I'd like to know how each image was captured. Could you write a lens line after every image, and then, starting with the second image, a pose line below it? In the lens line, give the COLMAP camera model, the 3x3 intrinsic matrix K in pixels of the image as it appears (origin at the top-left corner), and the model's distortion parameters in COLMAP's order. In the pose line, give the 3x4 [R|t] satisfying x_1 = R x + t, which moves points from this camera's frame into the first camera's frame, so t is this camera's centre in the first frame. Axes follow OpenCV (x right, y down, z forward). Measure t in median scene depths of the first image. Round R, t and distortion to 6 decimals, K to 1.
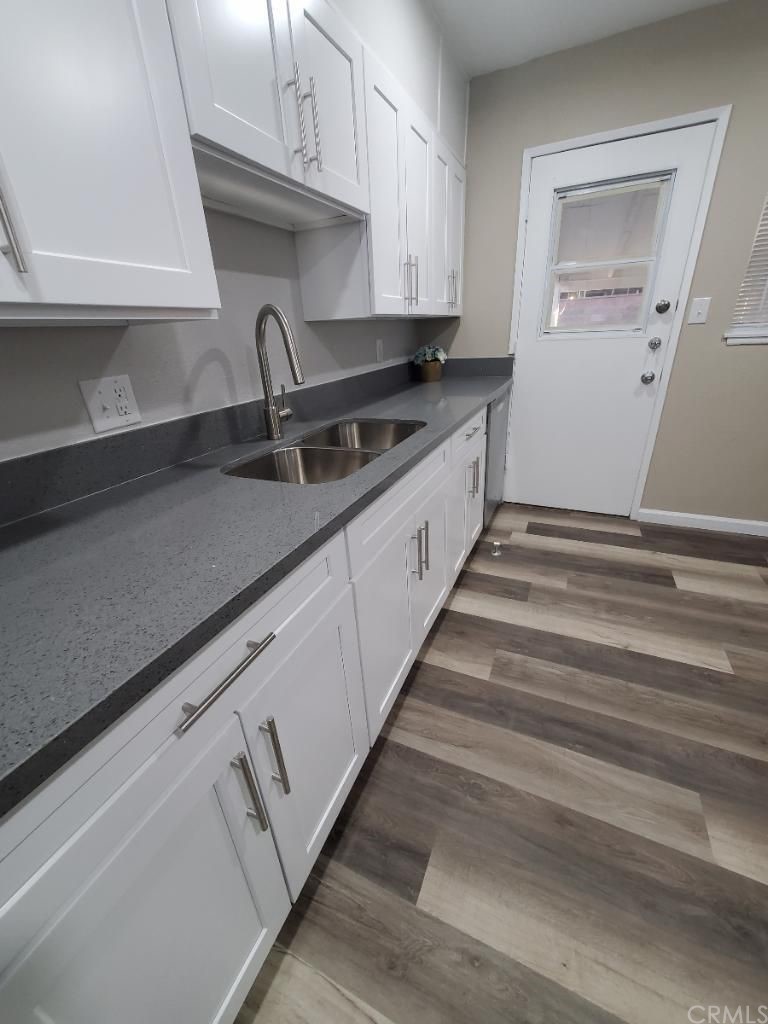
lens RADIAL K [[402.8, 0, 384.0], [0, 402.8, 512.0], [0, 0, 1]] dist [0.009743, -0.004152]
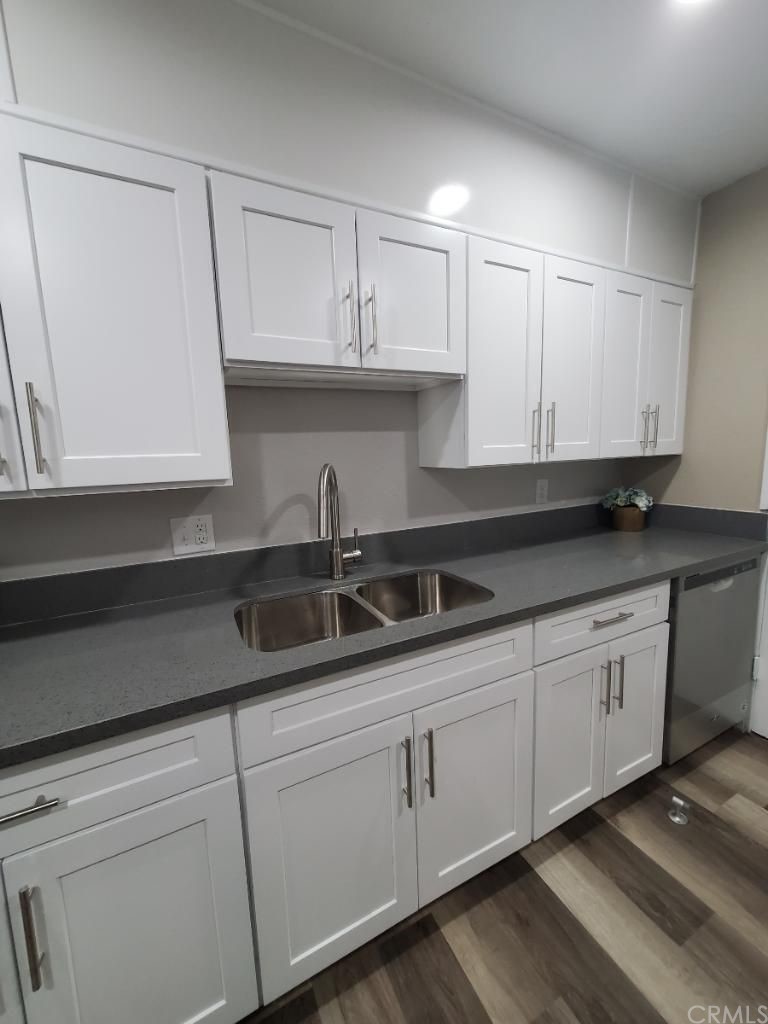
lens RADIAL K [[402.8, 0, 384.0], [0, 402.8, 512.0], [0, 0, 1]] dist [0.009743, -0.004152]
pose [[0.775377, 0.116724, -0.620617, 0.425989], [-0.264315, 0.952530, -0.151076, -0.211729], [0.573522, 0.281179, 0.769422, 0.225519]]
